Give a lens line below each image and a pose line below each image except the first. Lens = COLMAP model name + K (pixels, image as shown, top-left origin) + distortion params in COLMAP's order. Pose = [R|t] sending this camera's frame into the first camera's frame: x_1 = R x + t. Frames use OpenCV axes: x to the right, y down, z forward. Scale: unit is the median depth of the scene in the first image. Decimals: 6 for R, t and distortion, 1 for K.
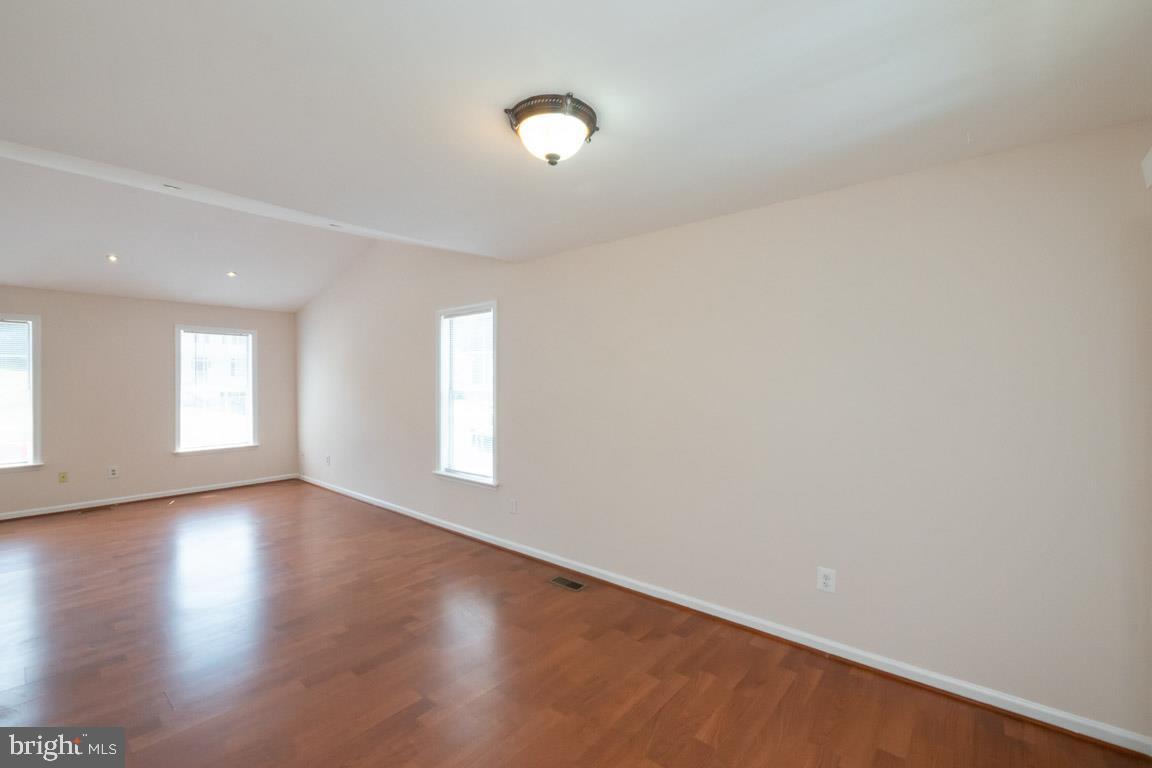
lens RADIAL K [[497.0, 0, 573.4], [0, 497.0, 388.7], [0, 0, 1]] dist [-0.001167, 0.000079]
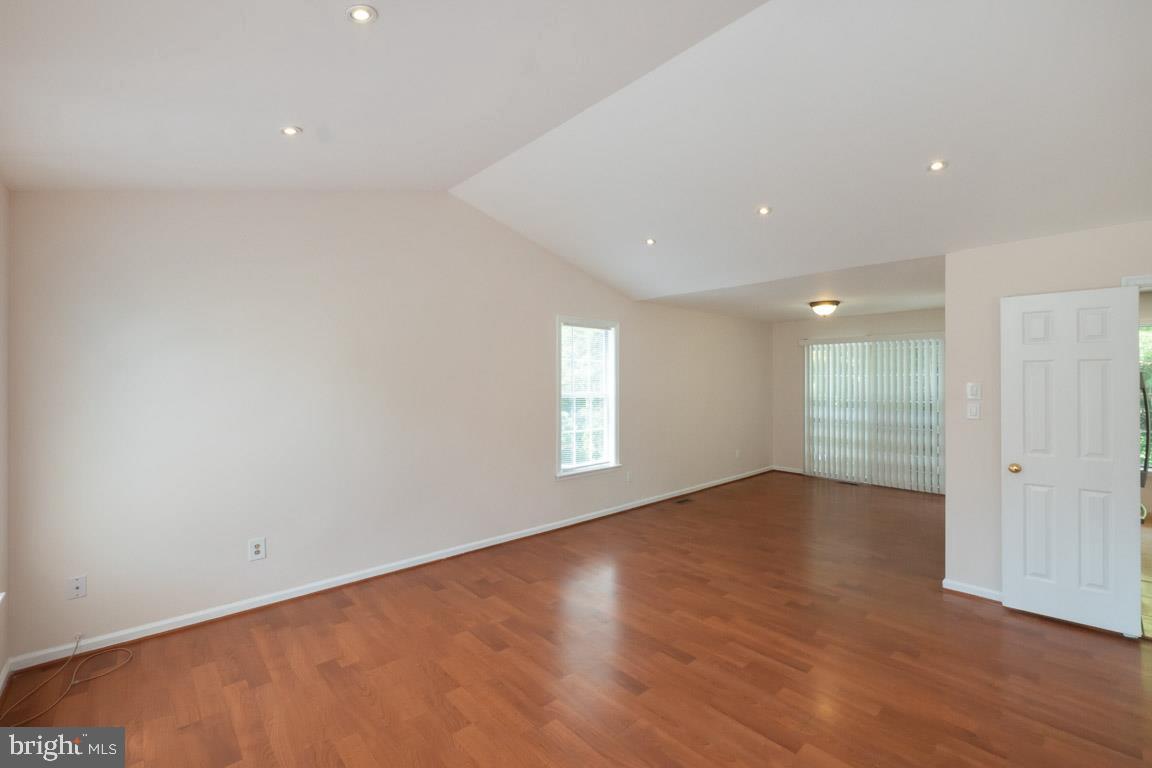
lens RADIAL K [[490.9, 0, 575.0], [0, 490.9, 381.3], [0, 0, 1]] dist [-0.000796, 0.000292]
pose [[0.105062, 0.006389, 0.994445, -1.183087], [0.019381, 0.999776, -0.008471, -0.012764], [-0.994277, 0.020163, 0.104915, 0.799741]]
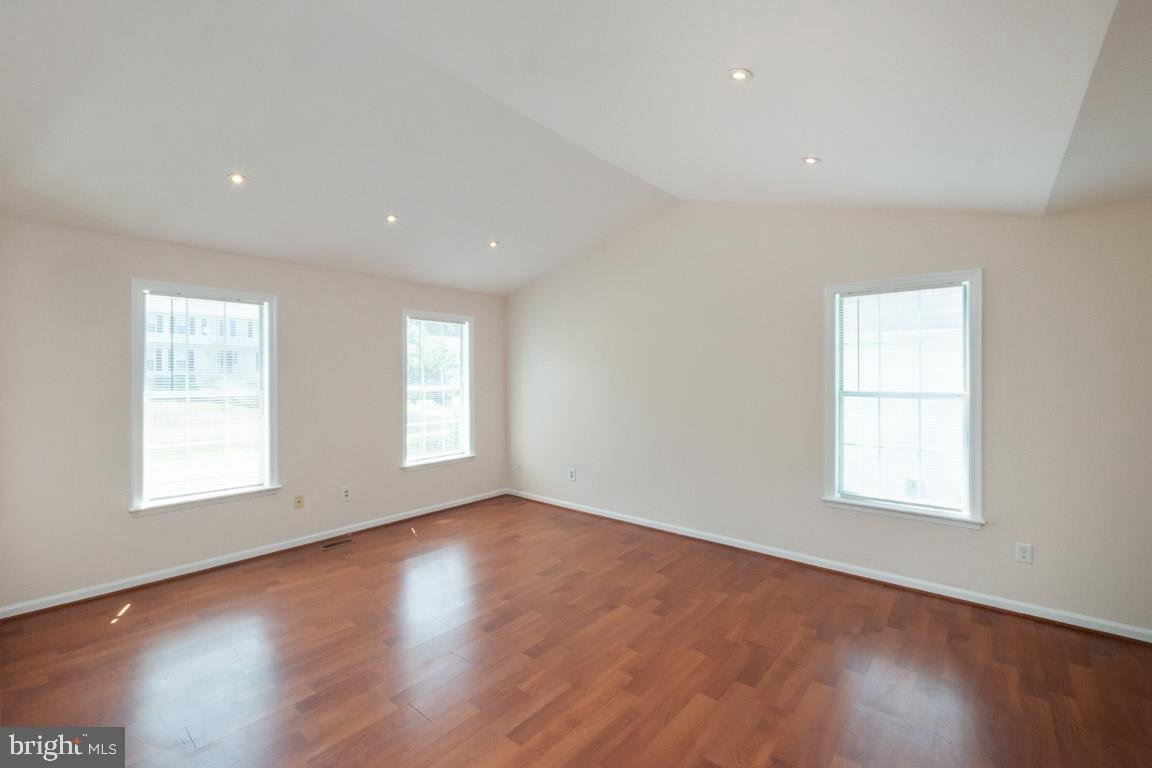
lens RADIAL K [[490.9, 0, 575.0], [0, 490.9, 381.3], [0, 0, 1]] dist [-0.000796, 0.000292]
pose [[0.999935, 0.000078, 0.011413, -0.627512], [0.000006, 0.999973, -0.007387, -0.005463], [-0.011413, 0.007387, 0.999908, 0.235008]]
